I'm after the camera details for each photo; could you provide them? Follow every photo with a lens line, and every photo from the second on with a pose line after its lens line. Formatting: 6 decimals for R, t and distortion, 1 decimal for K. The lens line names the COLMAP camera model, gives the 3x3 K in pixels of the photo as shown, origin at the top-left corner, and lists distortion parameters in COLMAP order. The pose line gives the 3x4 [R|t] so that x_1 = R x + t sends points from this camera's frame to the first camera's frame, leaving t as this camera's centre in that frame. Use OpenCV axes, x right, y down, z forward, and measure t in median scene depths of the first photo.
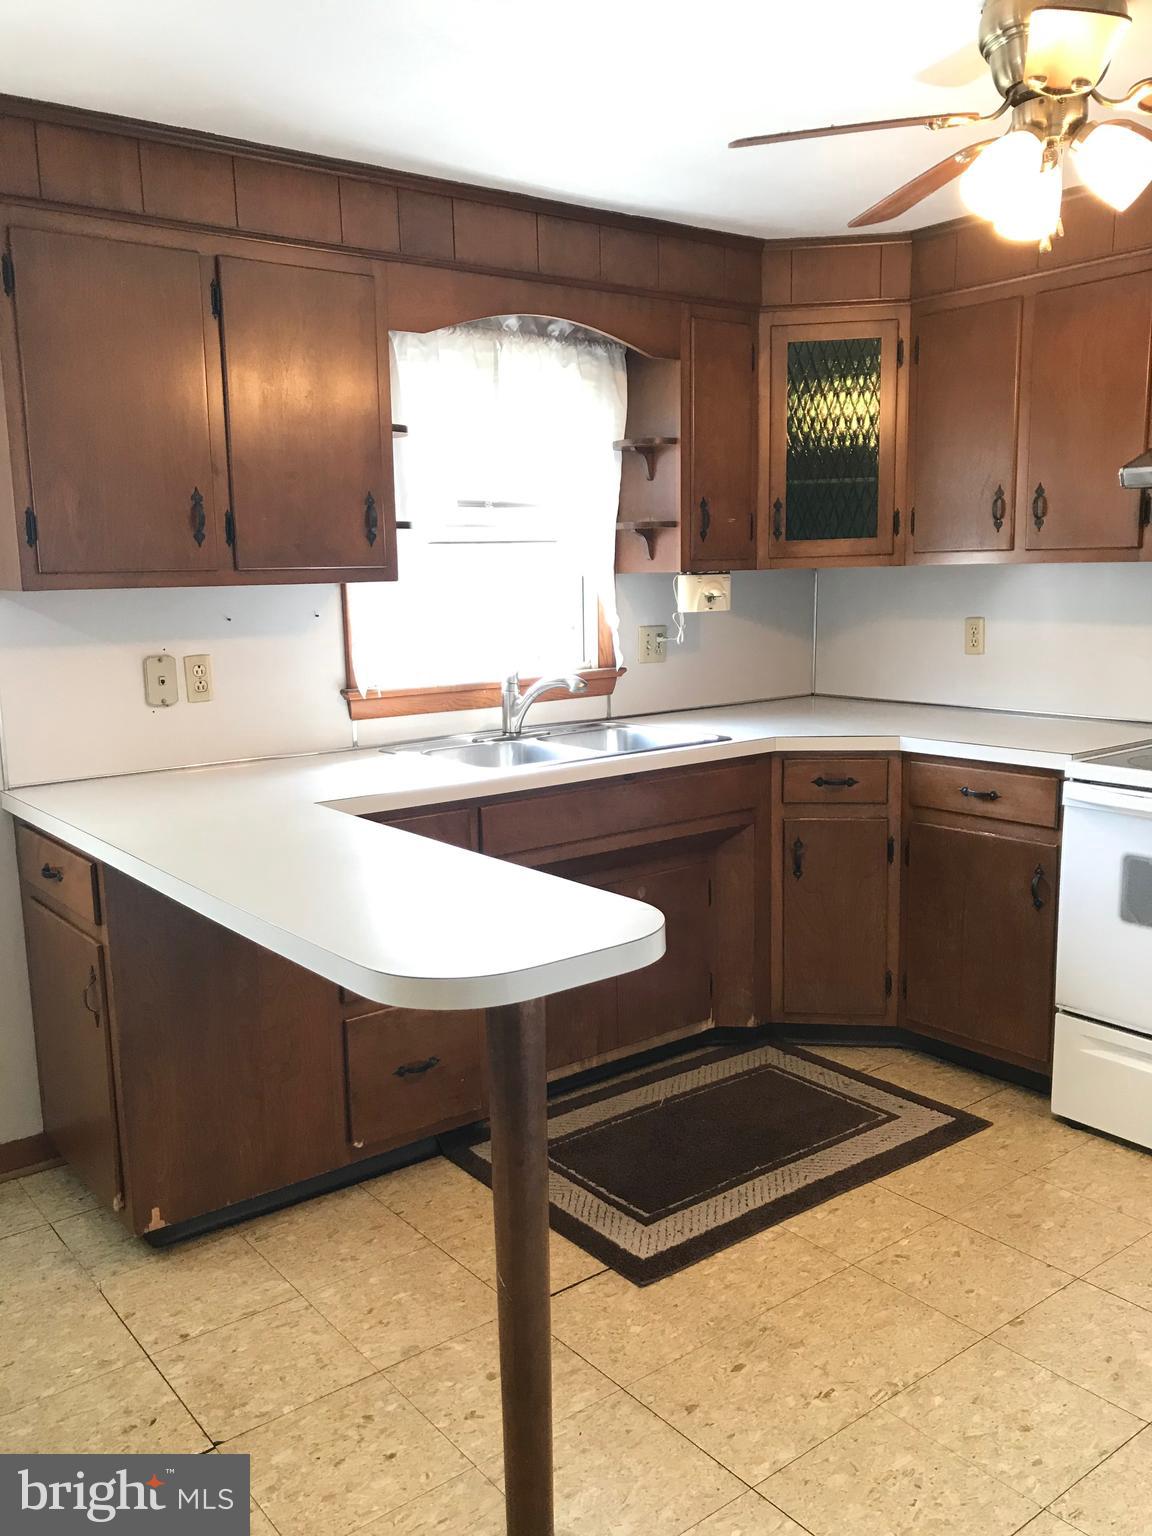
lens RADIAL K [[1256.7, 0, 566.6], [0, 1256.7, 778.1], [0, 0, 1]] dist [0.043178, -0.060752]
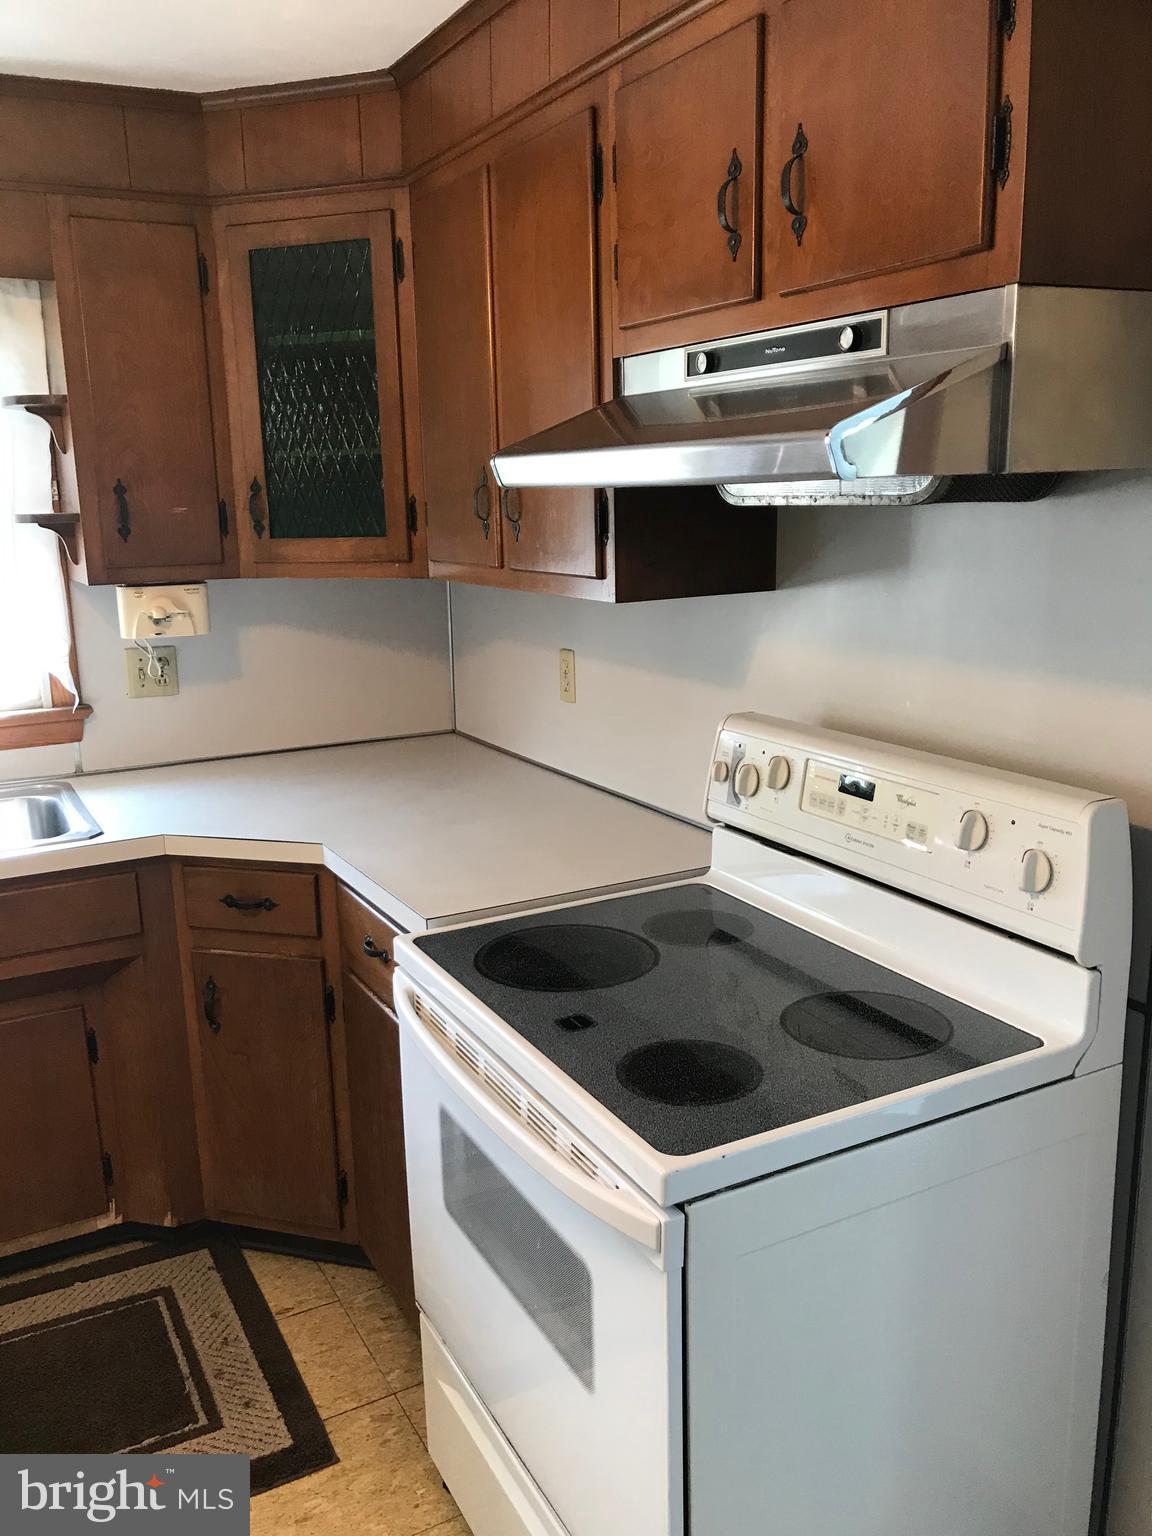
lens RADIAL K [[1256.7, 0, 582.6], [0, 1256.7, 782.3], [0, 0, 1]] dist [0.043178, -0.060752]
pose [[0.987419, 0.038587, -0.153348, 0.495654], [-0.028060, 0.997136, 0.070228, -0.116152], [0.155618, -0.065041, 0.985674, 0.352628]]
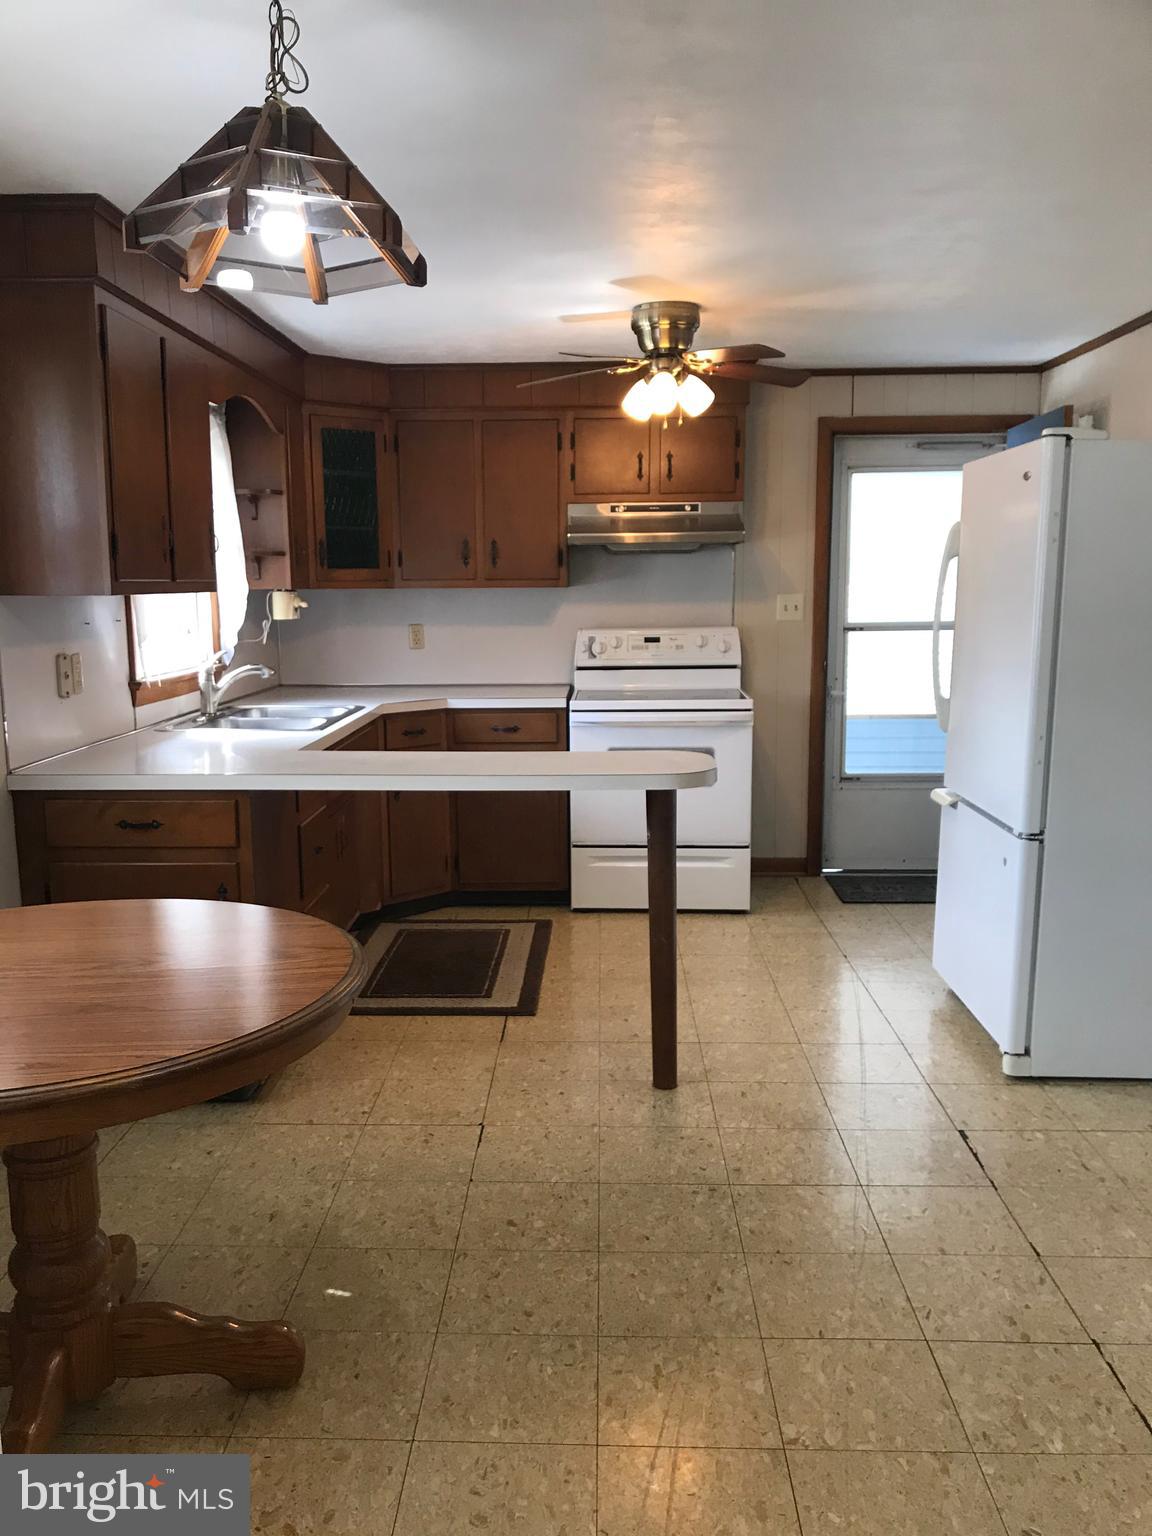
lens RADIAL K [[1256.7, 0, 554.2], [0, 1256.7, 785.0], [0, 0, 1]] dist [0.043178, -0.060752]
pose [[0.635001, -0.104974, 0.765346, -0.823705], [0.119684, 0.992131, 0.036778, 0.030368], [-0.763184, 0.068245, 0.642568, -0.074304]]
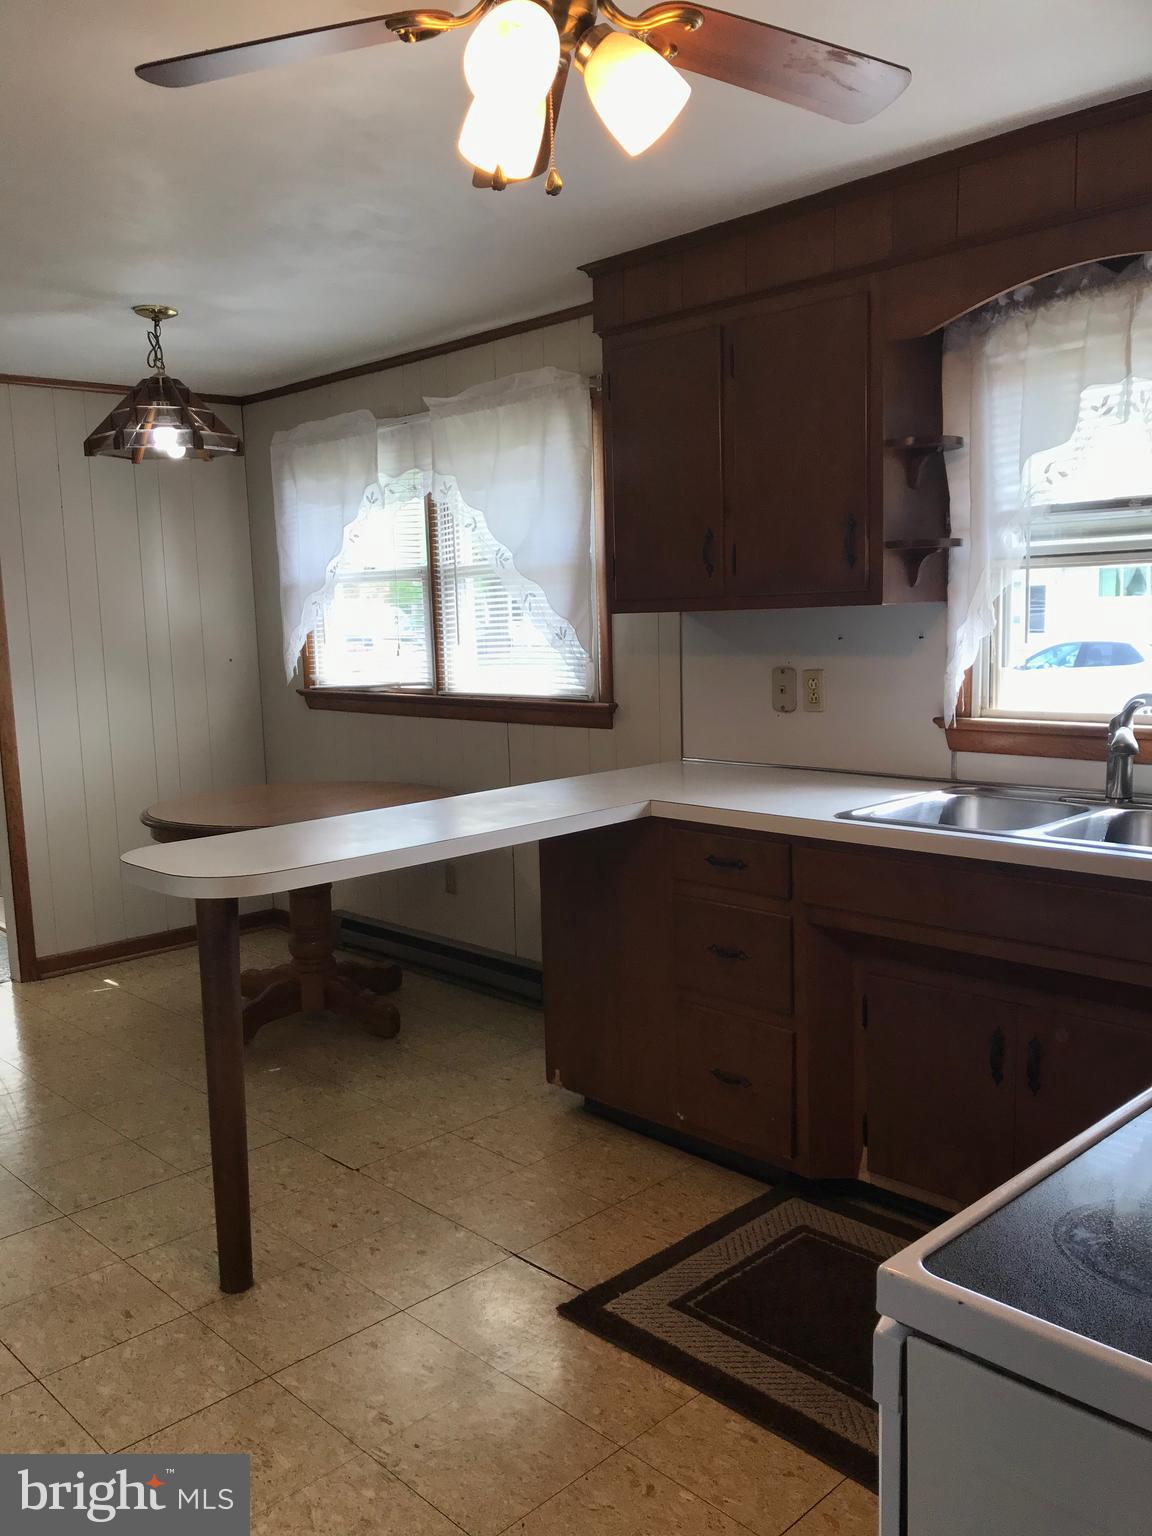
lens RADIAL K [[1256.7, 0, 546.3], [0, 1256.7, 785.9], [0, 0, 1]] dist [0.043178, -0.060752]
pose [[0.105408, 0.155006, -0.982274, 0.701142], [-0.141339, 0.980084, 0.139493, -0.106370], [0.984333, 0.124130, 0.125217, 0.576377]]
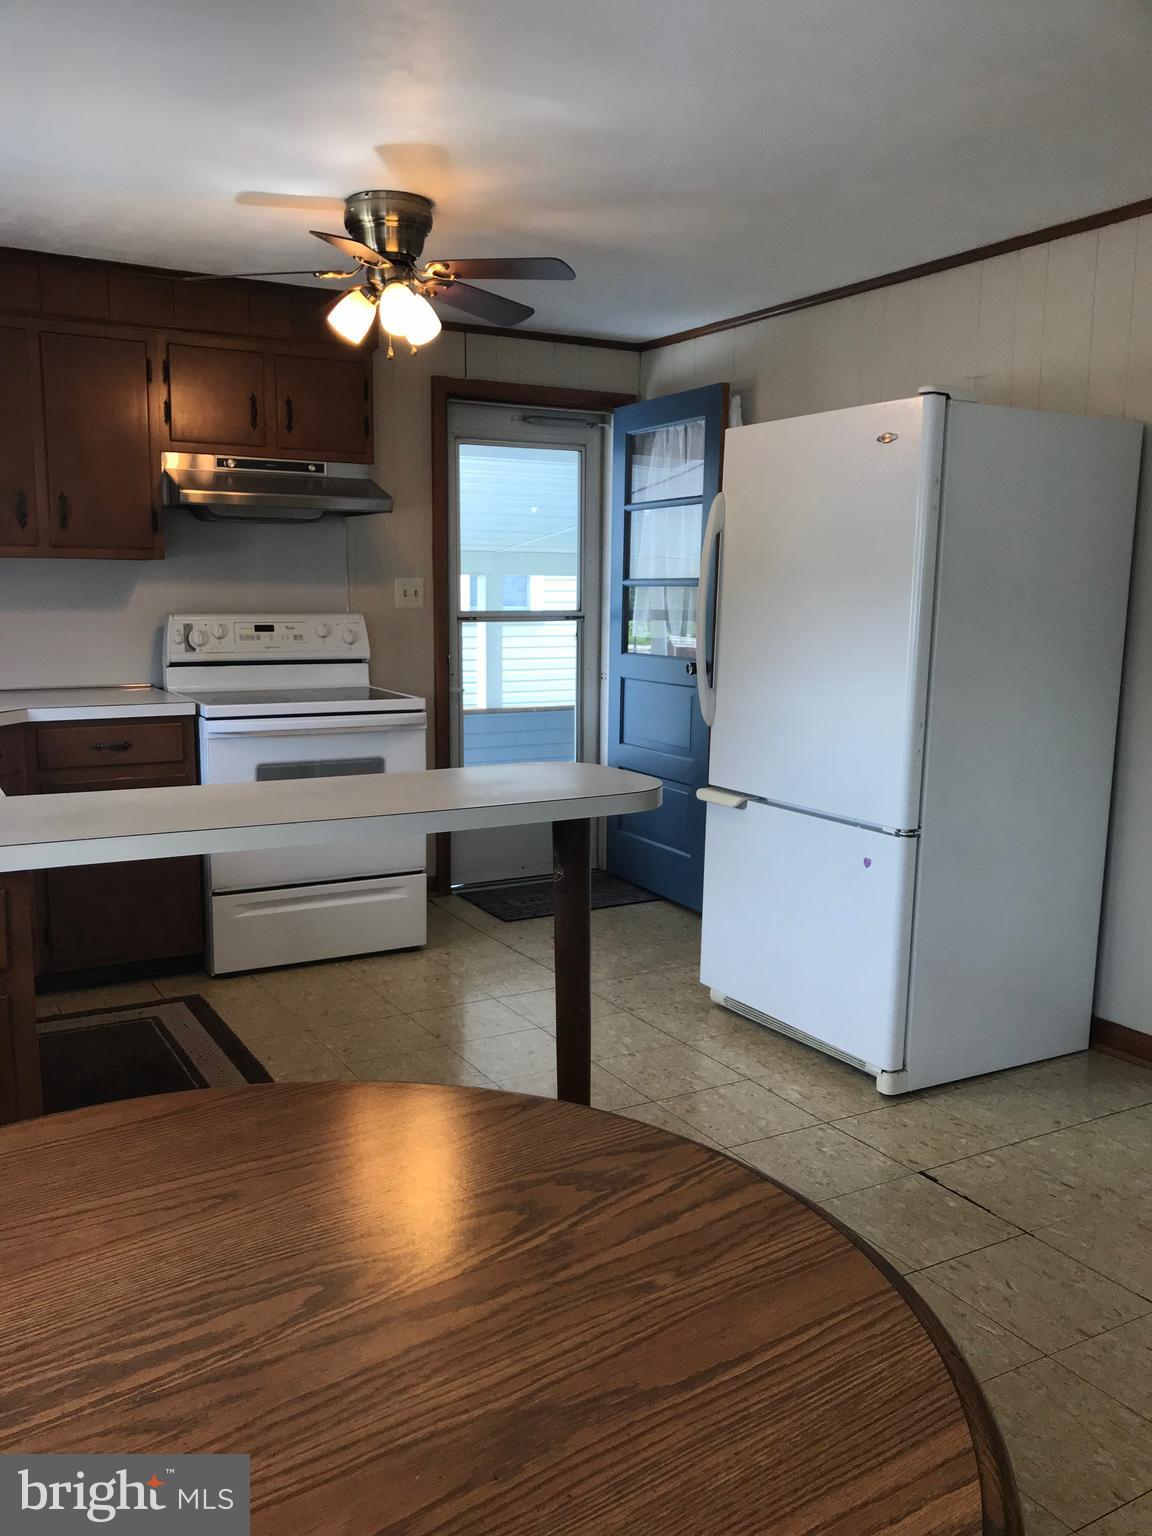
lens RADIAL K [[1256.7, 0, 550.7], [0, 1256.7, 782.9], [0, 0, 1]] dist [0.043178, -0.060752]
pose [[0.141088, -0.129346, 0.981511, -0.755959], [0.149462, 0.982847, 0.108038, -0.019978], [-0.978650, 0.131456, 0.158000, 0.380708]]
